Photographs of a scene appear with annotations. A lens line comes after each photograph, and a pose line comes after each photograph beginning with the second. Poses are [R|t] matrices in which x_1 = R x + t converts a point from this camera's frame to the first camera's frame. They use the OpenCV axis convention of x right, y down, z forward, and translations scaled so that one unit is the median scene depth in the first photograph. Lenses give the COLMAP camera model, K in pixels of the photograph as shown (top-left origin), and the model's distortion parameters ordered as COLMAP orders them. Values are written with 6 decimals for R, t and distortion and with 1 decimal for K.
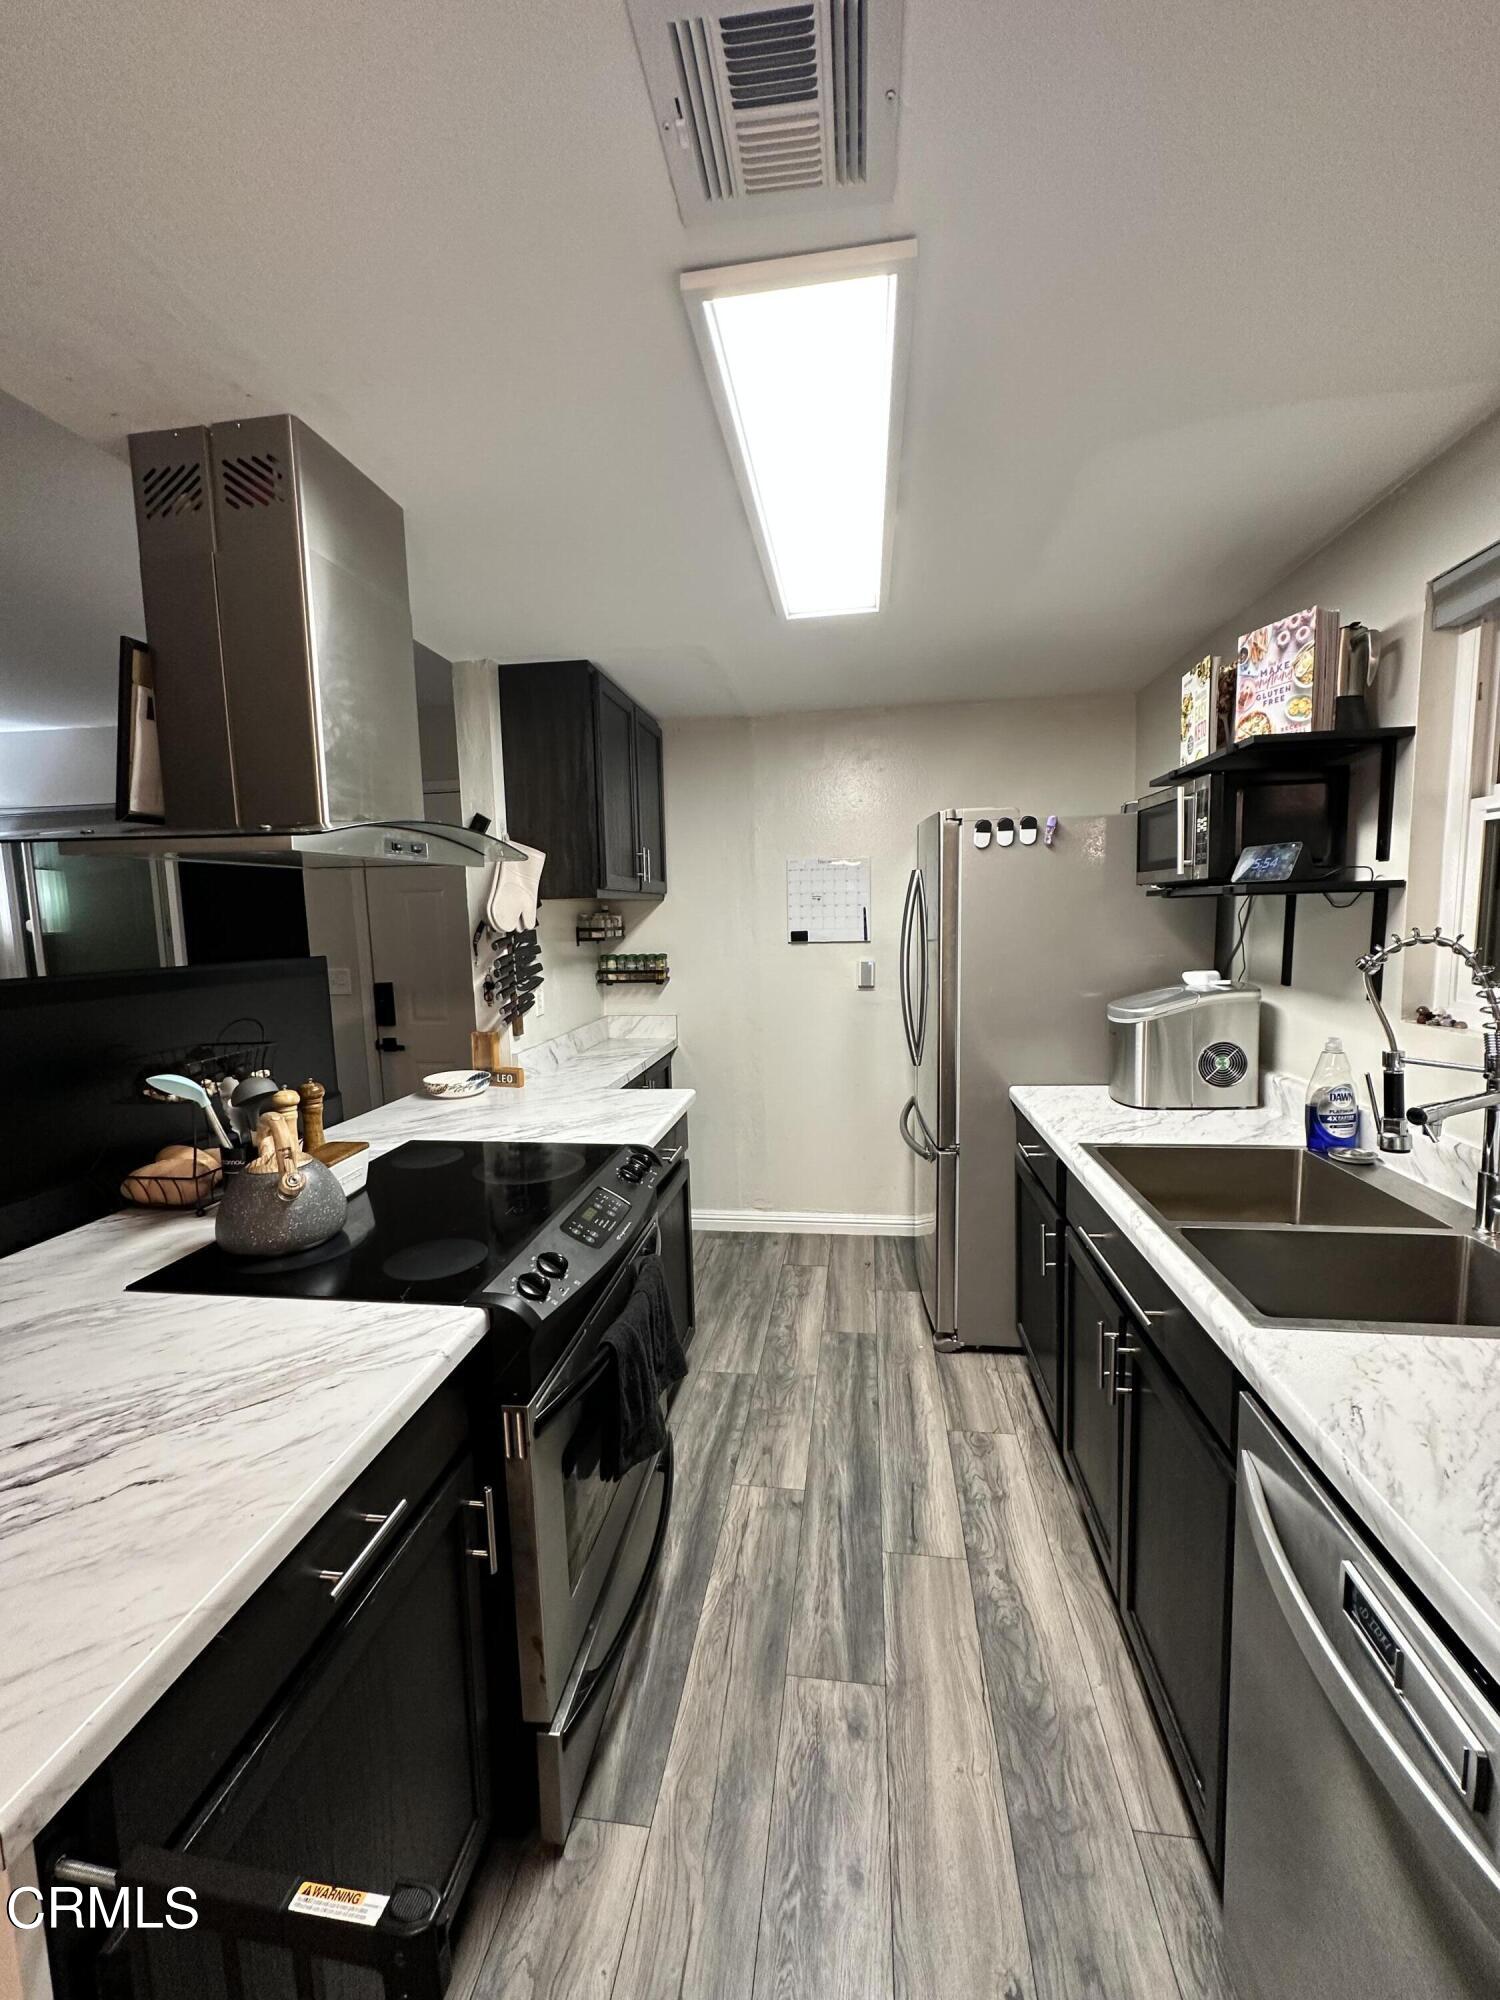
lens RADIAL K [[794.6, 0, 749.1], [0, 794.6, 1000.1], [0, 0, 1]] dist [-0.003057, 0.000858]
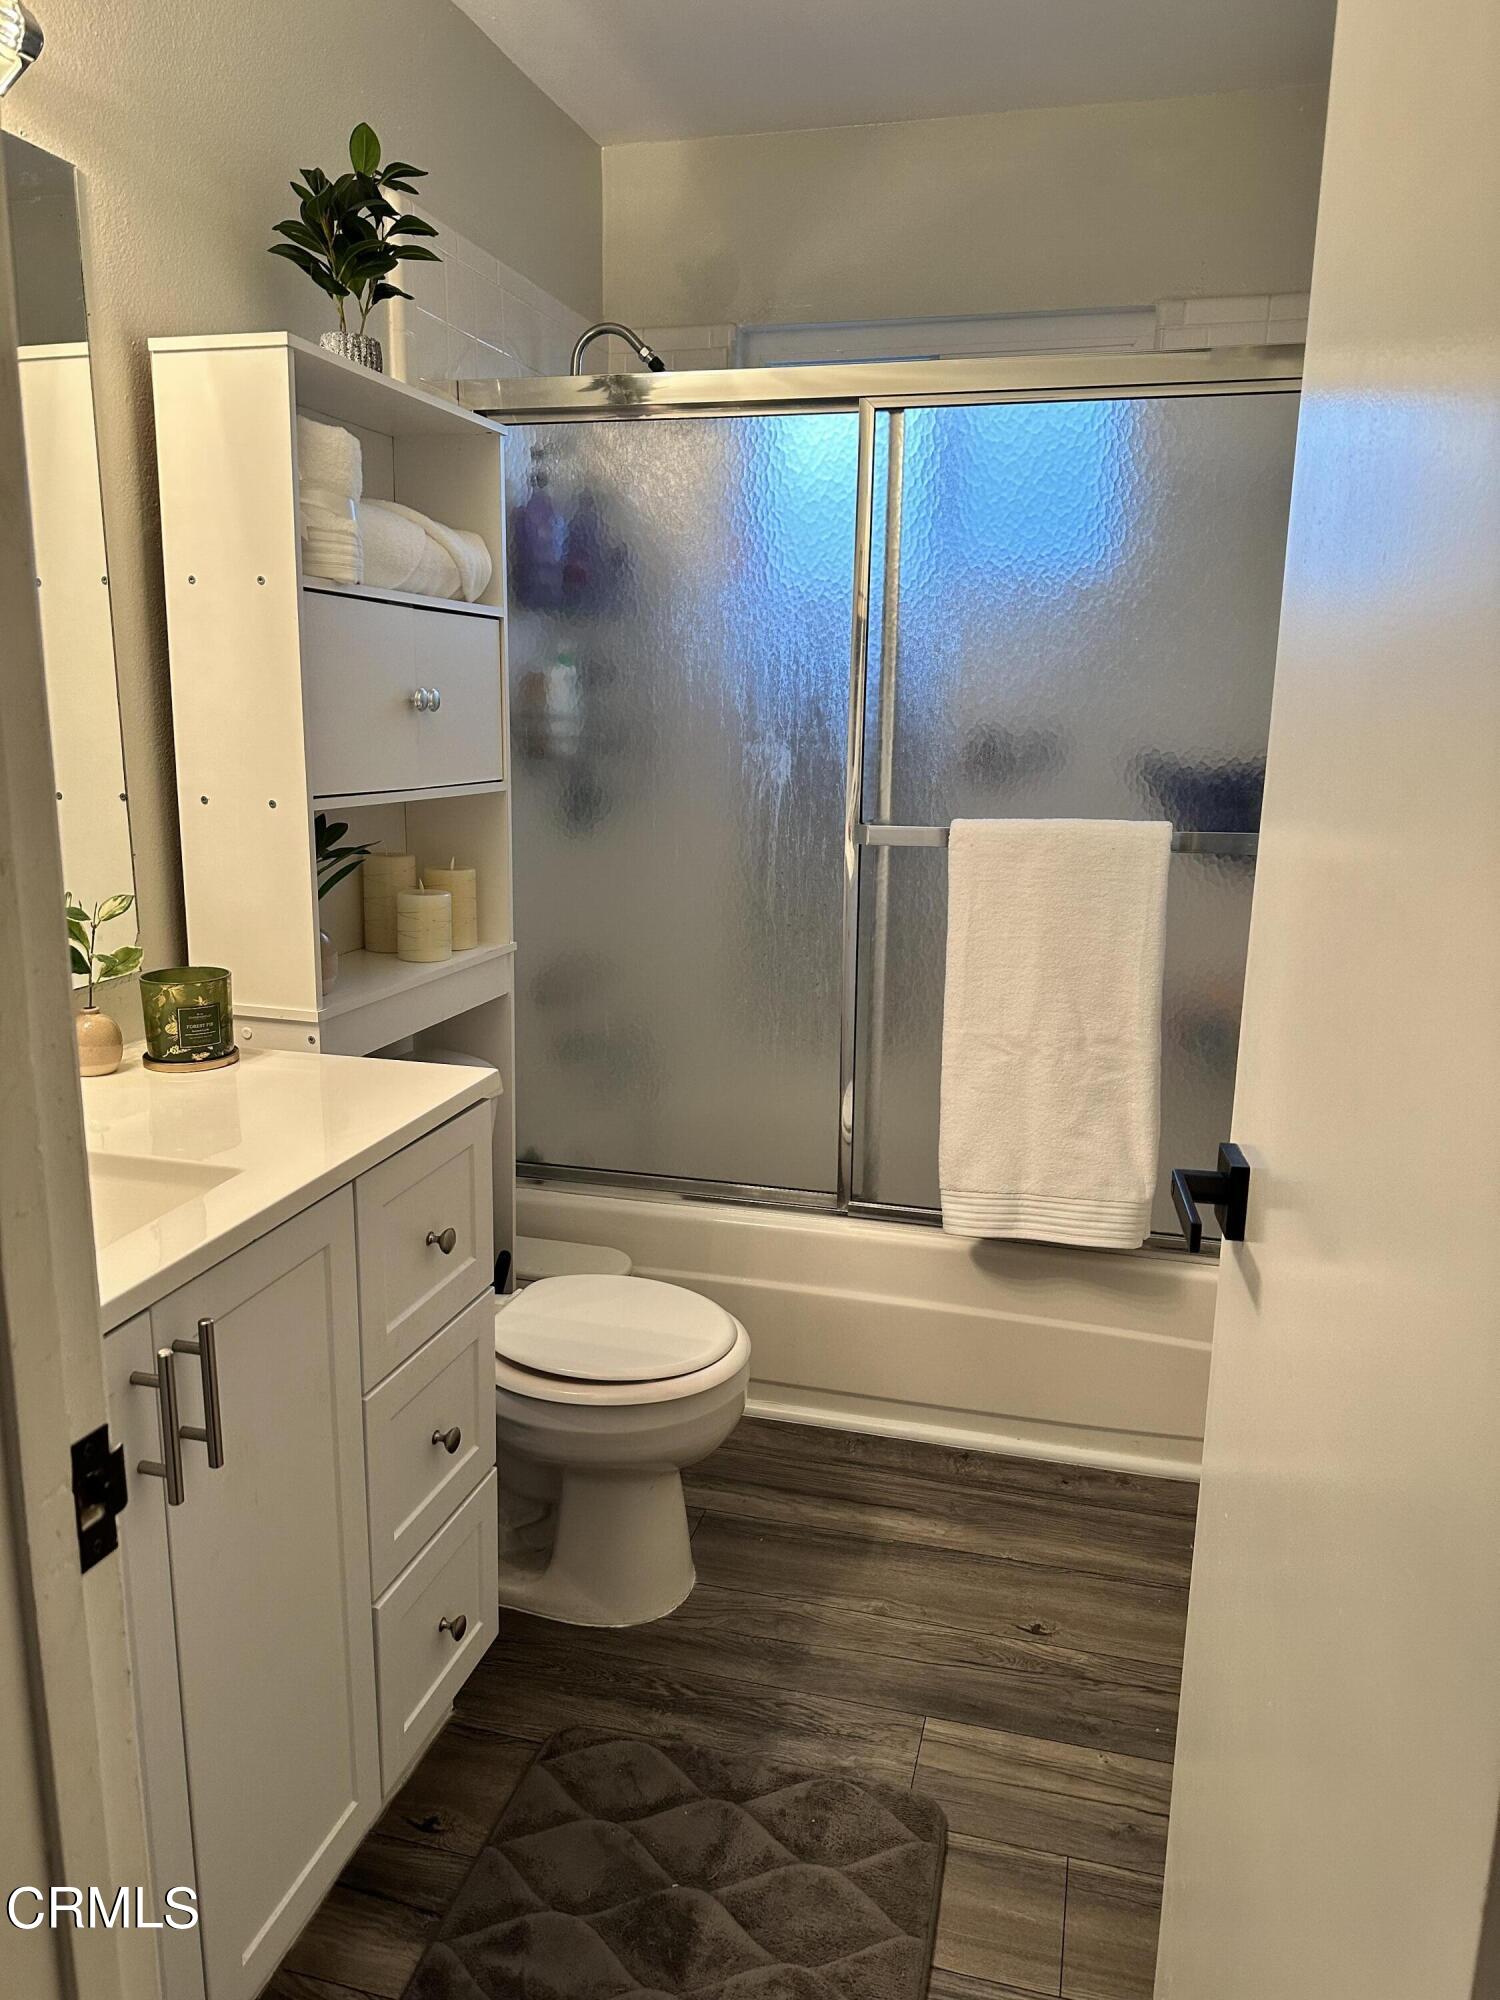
lens RADIAL K [[1402.6, 0, 750.0], [0, 1402.6, 1000.0], [0, 0, 1]] dist [0.052468, -0.067011]
pose [[-0.112638, 0.230101, -0.966626, 0.939914], [-0.116994, 0.962979, 0.242866, -0.022296], [0.986724, 0.140446, -0.081548, 0.734293]]
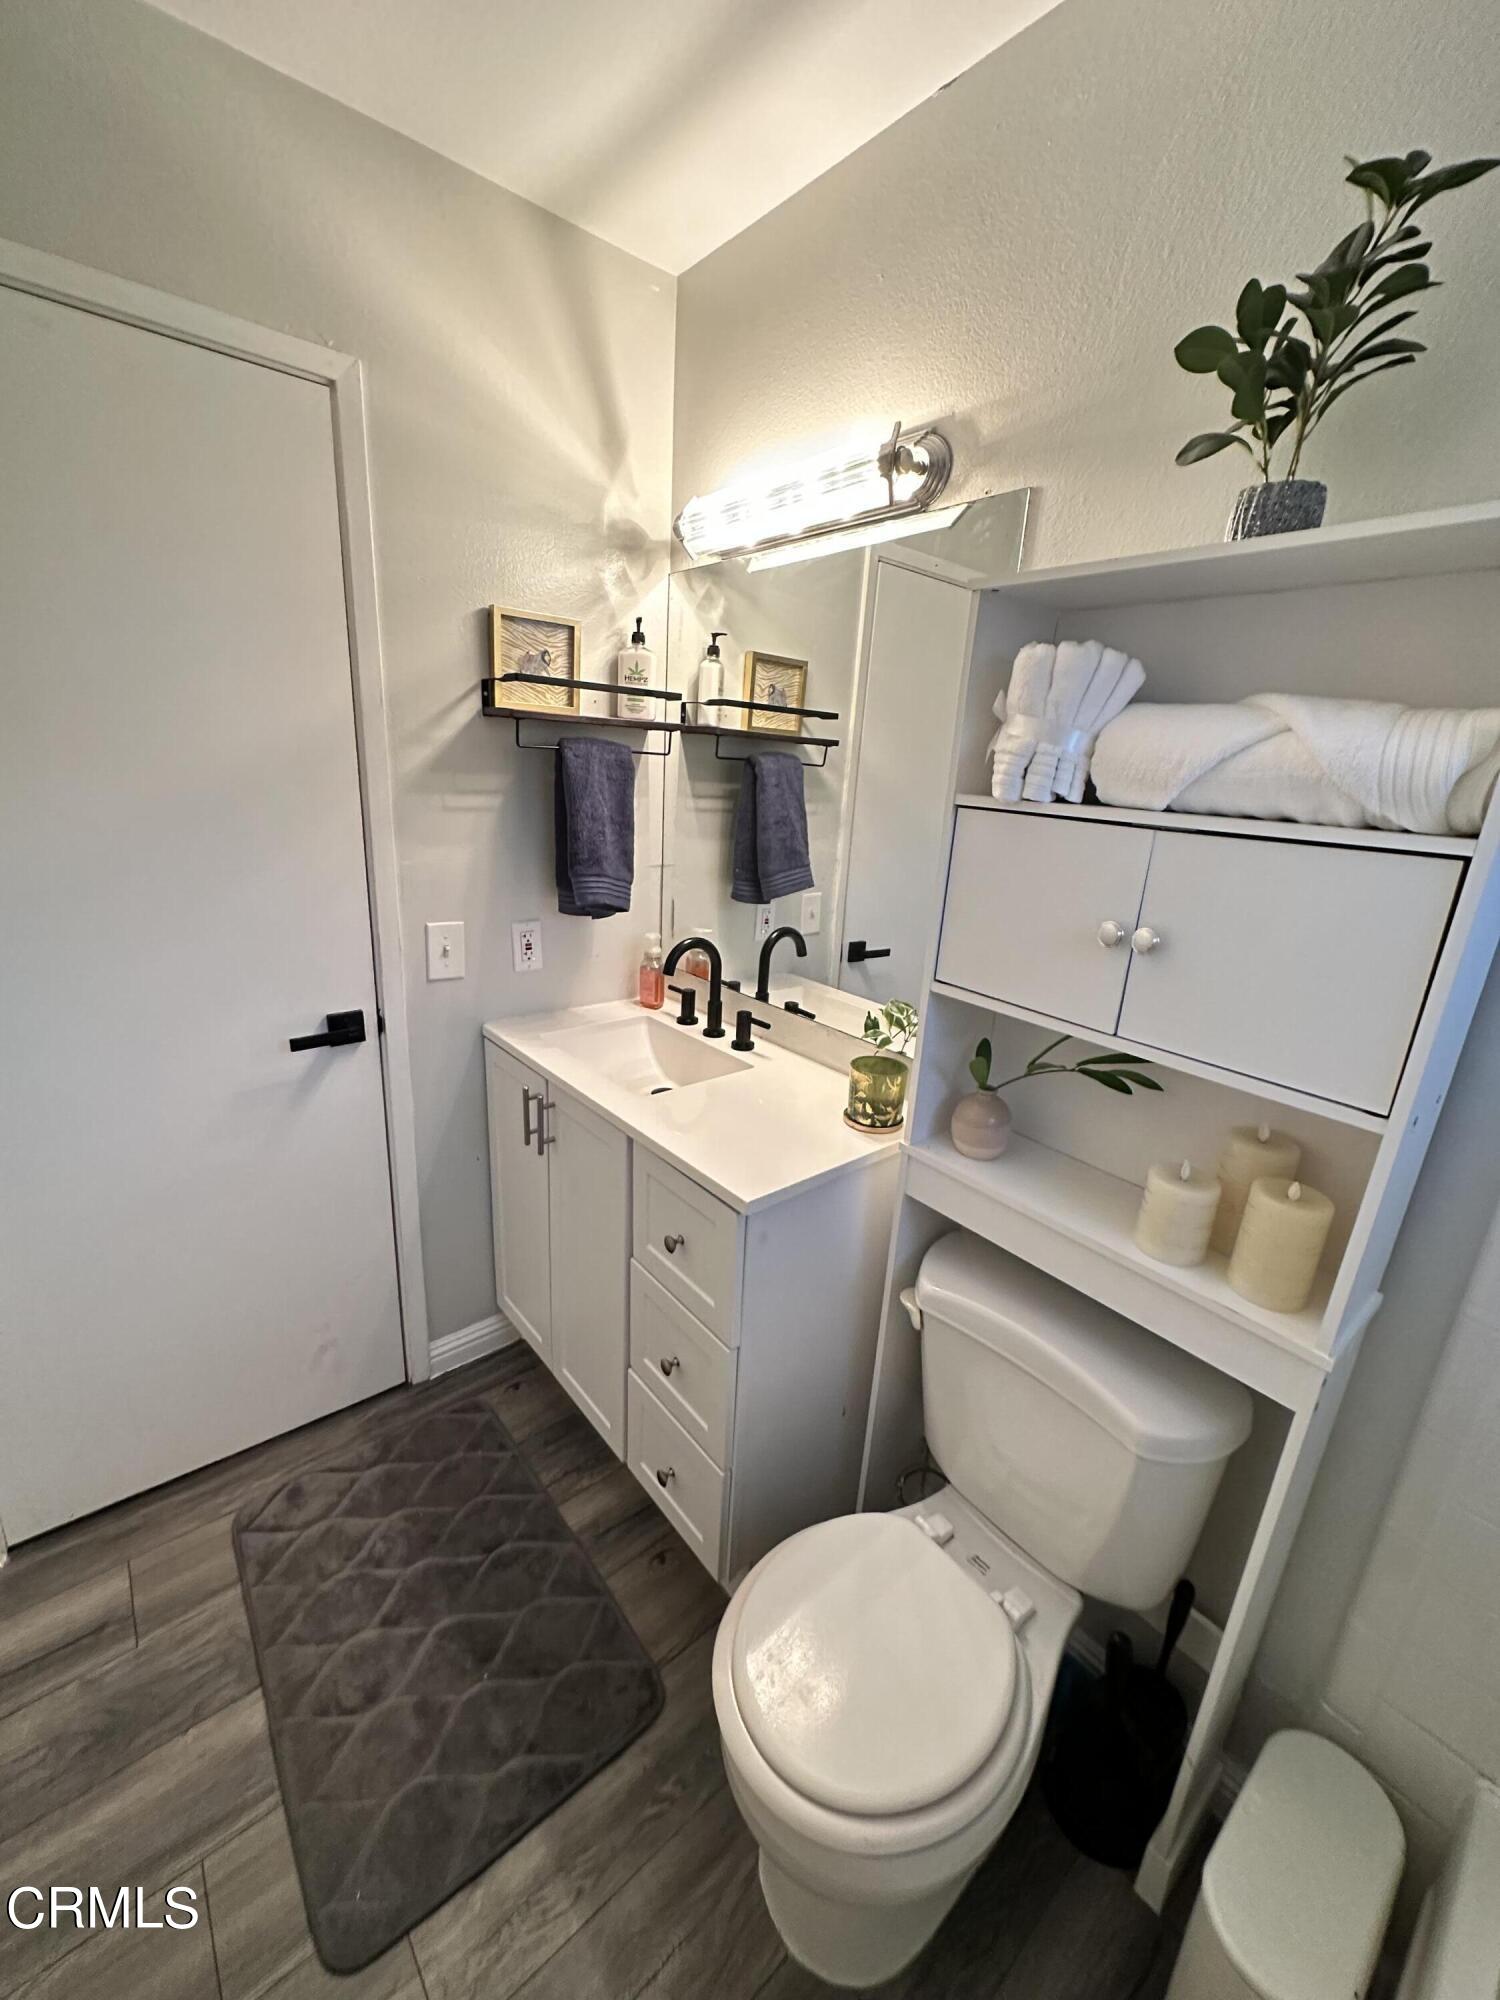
lens RADIAL K [[794.6, 0, 749.1], [0, 794.6, 1000.1], [0, 0, 1]] dist [-0.003057, 0.000858]
pose [[-0.744596, -0.207056, 0.634590, -0.292249], [0.030813, 0.939000, 0.342534, -0.095541], [-0.666804, 0.274603, -0.692796, 0.886799]]
